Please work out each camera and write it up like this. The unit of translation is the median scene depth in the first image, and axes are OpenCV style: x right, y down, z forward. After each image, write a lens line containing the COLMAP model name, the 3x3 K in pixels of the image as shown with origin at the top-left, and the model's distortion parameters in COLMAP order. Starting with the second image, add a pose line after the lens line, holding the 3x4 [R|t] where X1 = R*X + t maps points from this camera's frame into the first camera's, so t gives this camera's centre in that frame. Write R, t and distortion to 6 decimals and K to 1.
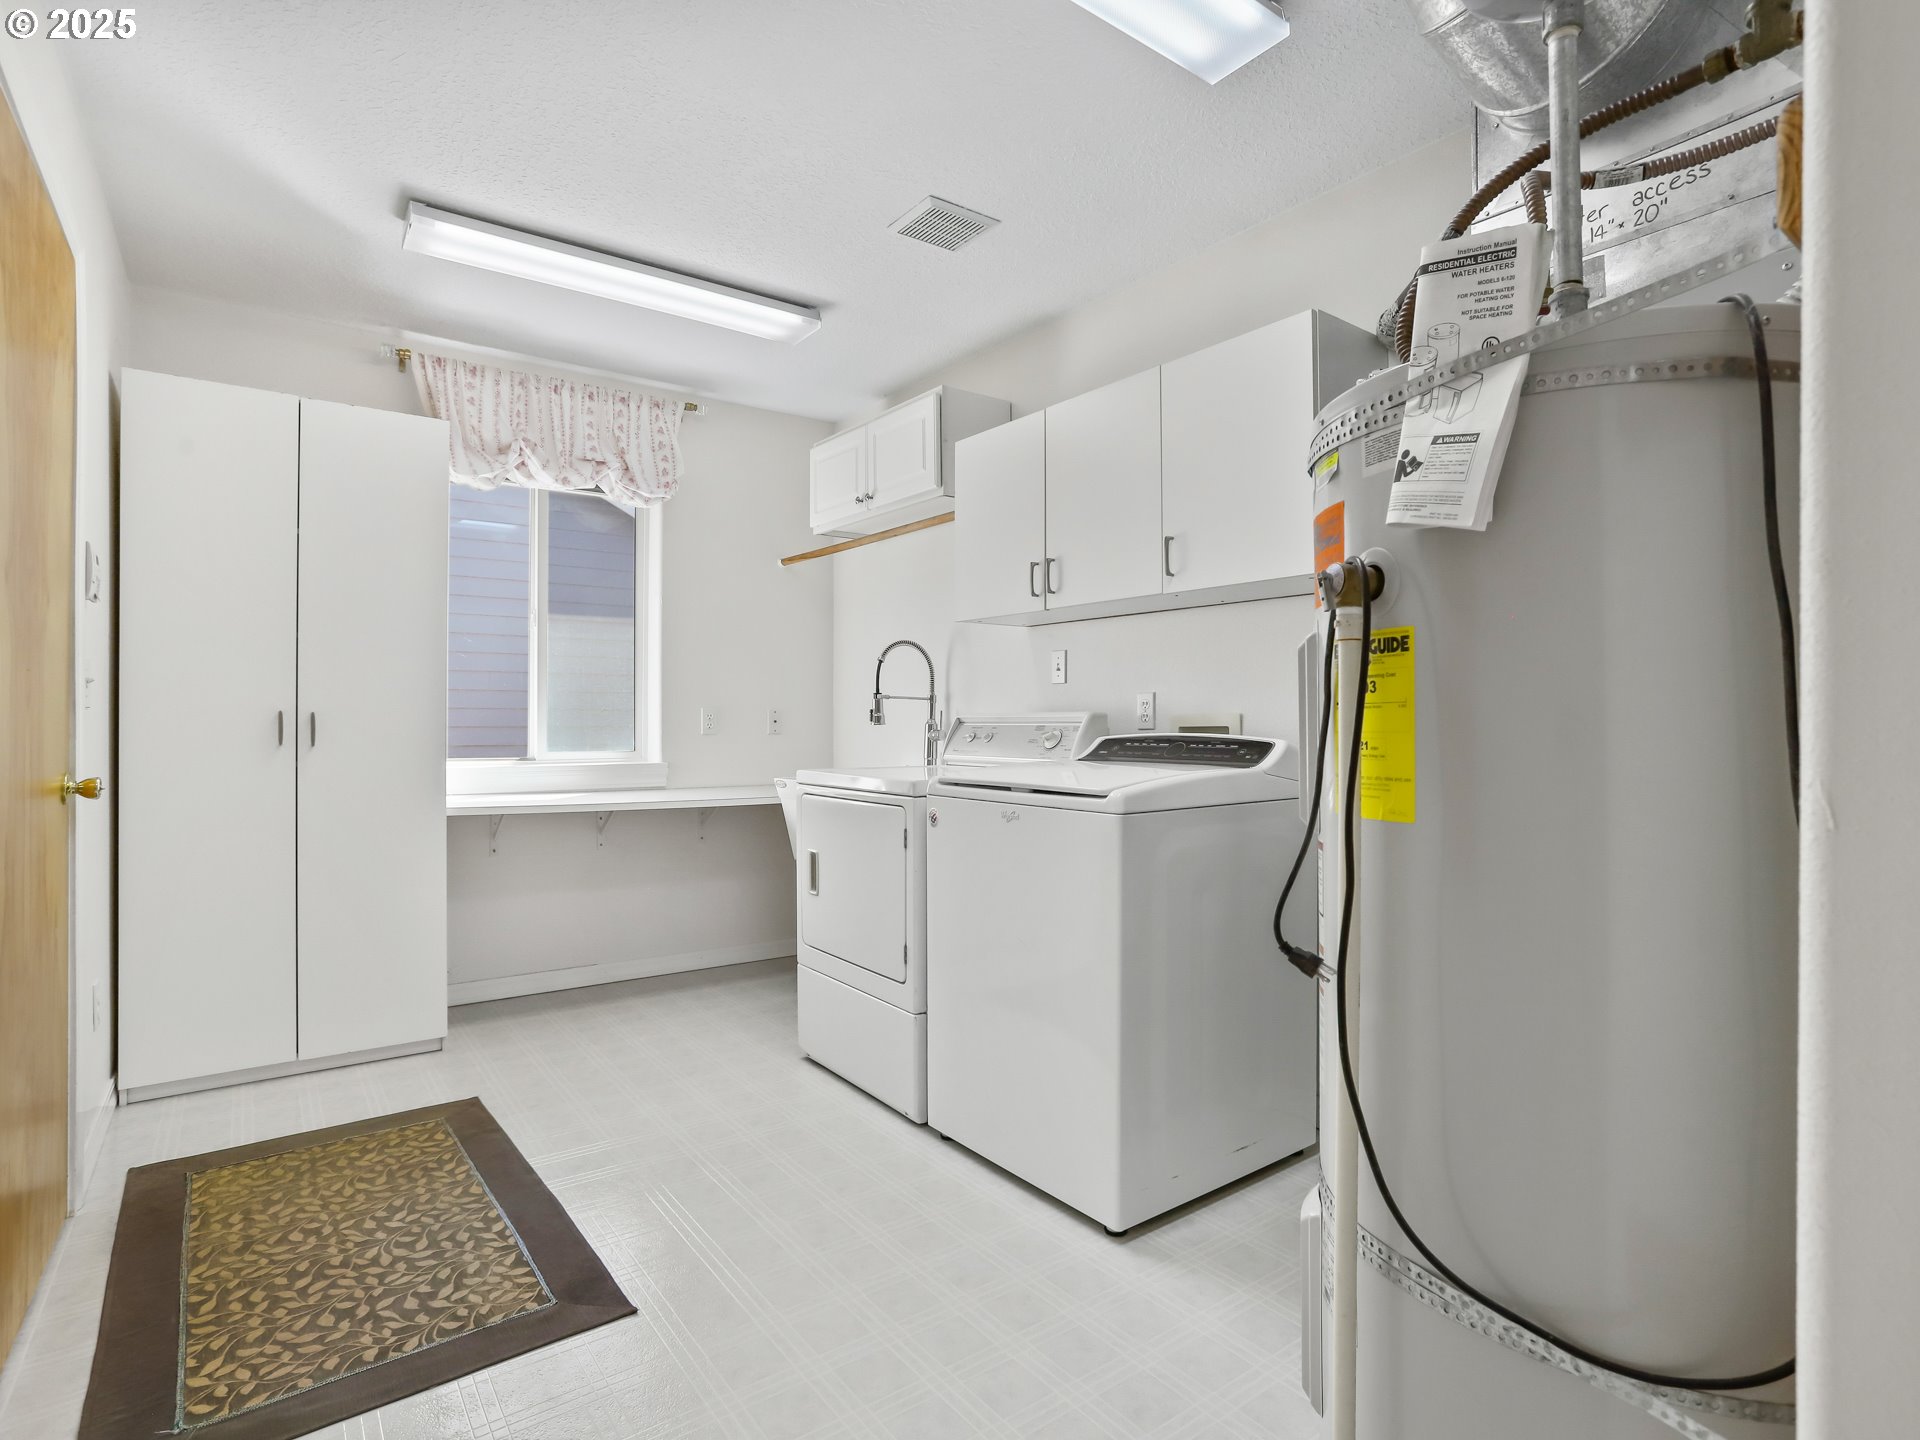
lens RADIAL K [[1043.0, 0, 948.3], [0, 1043.0, 712.4], [0, 0, 1]] dist [-0.064843, 0.054031]
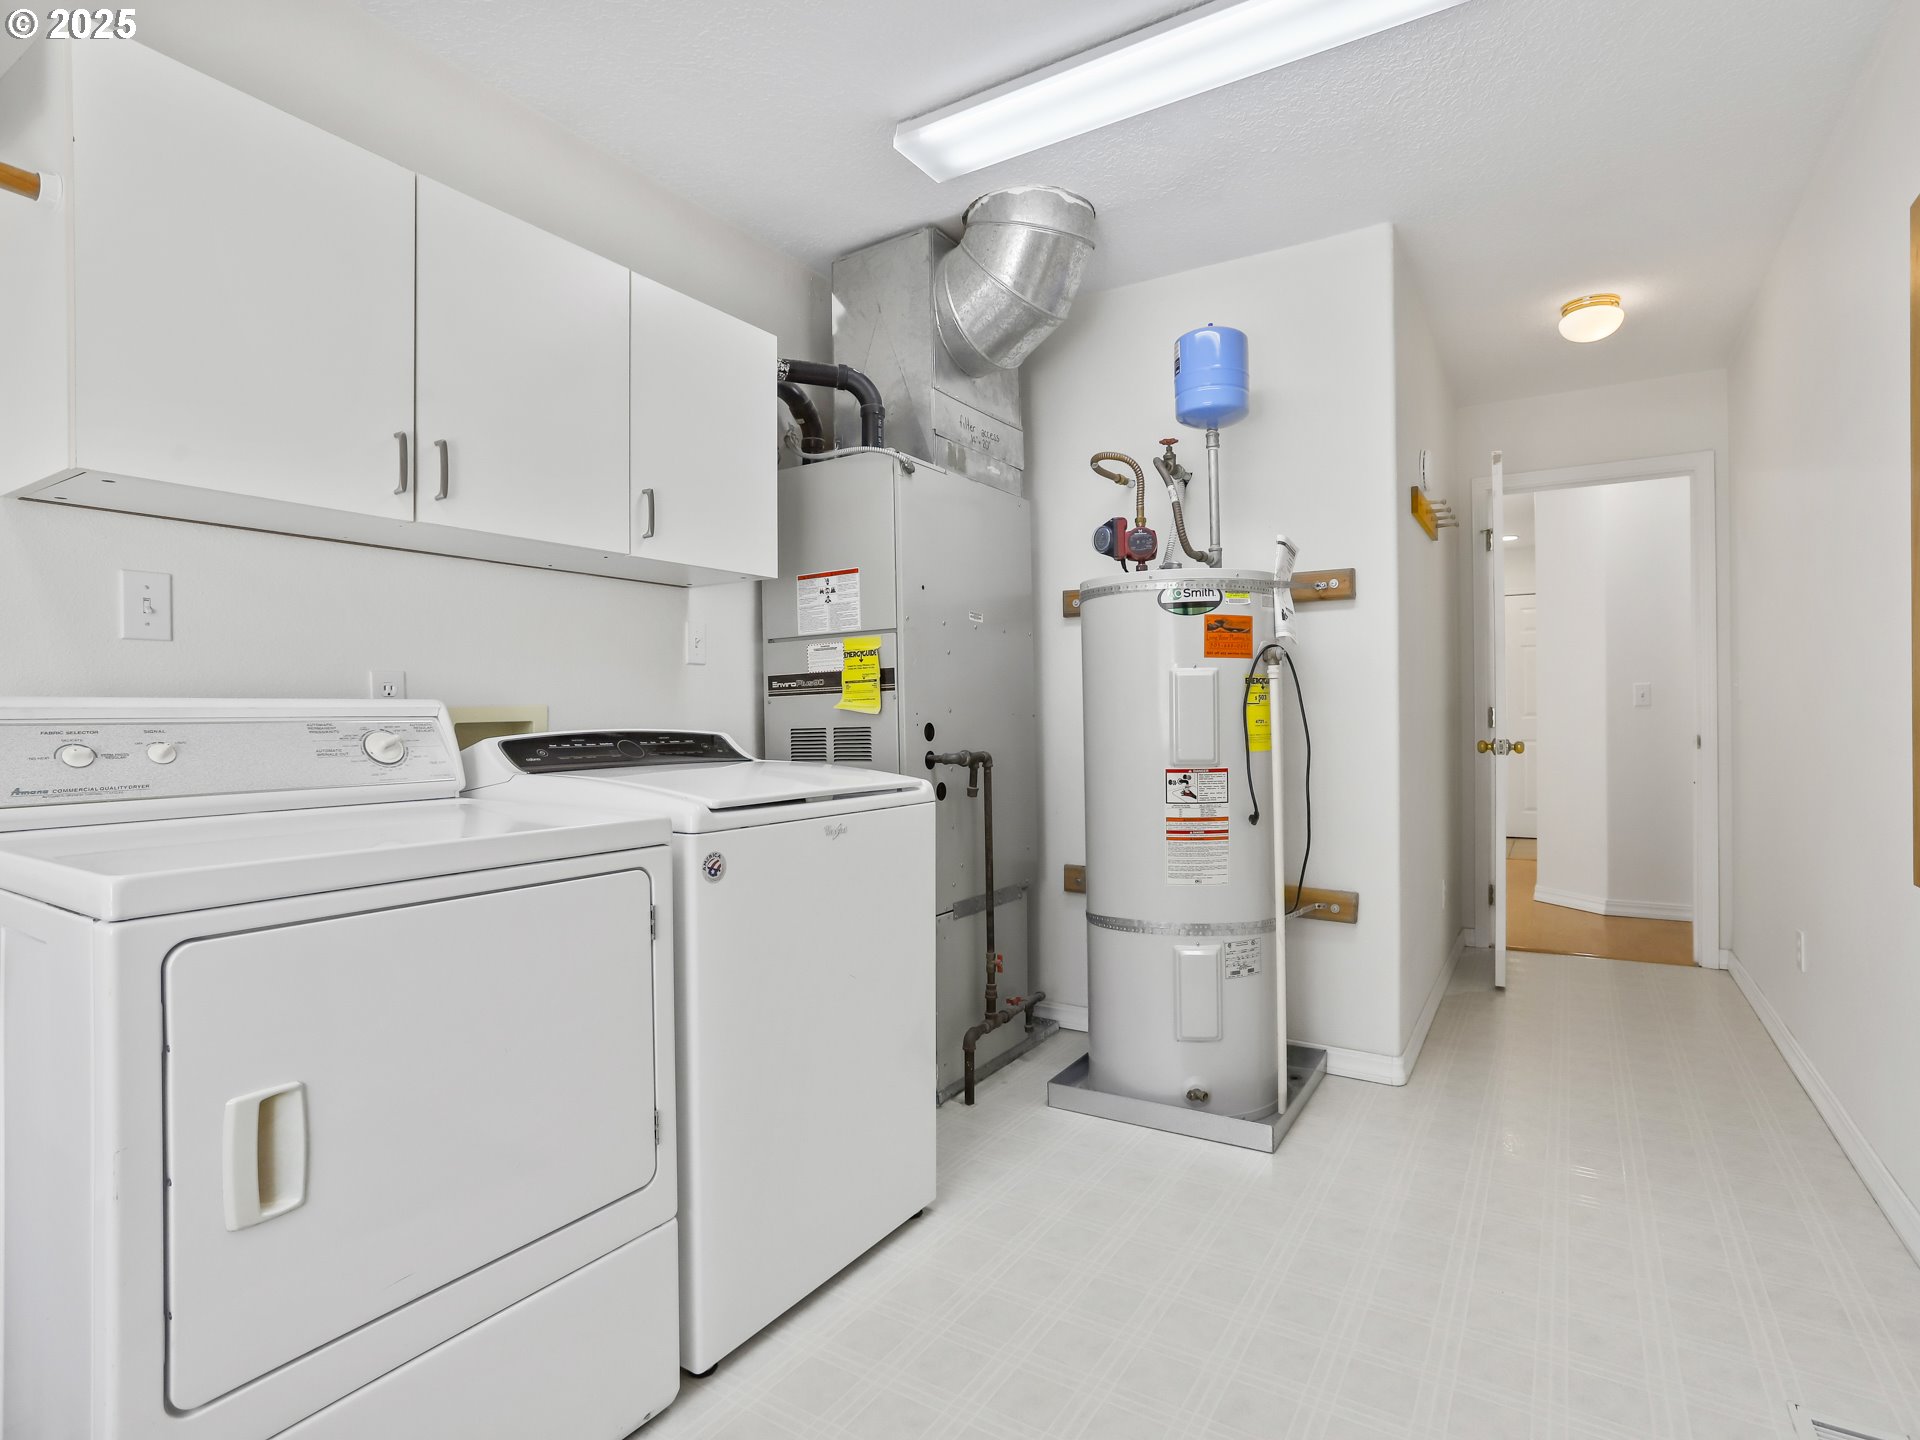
lens RADIAL K [[1043.0, 0, 948.3], [0, 1043.0, 712.4], [0, 0, 1]] dist [-0.064843, 0.054031]
pose [[-0.392693, 0.002855, 0.919665, -0.641889], [-0.002801, 0.999987, -0.004301, 0.010085], [-0.919665, -0.004265, -0.392680, 1.110565]]
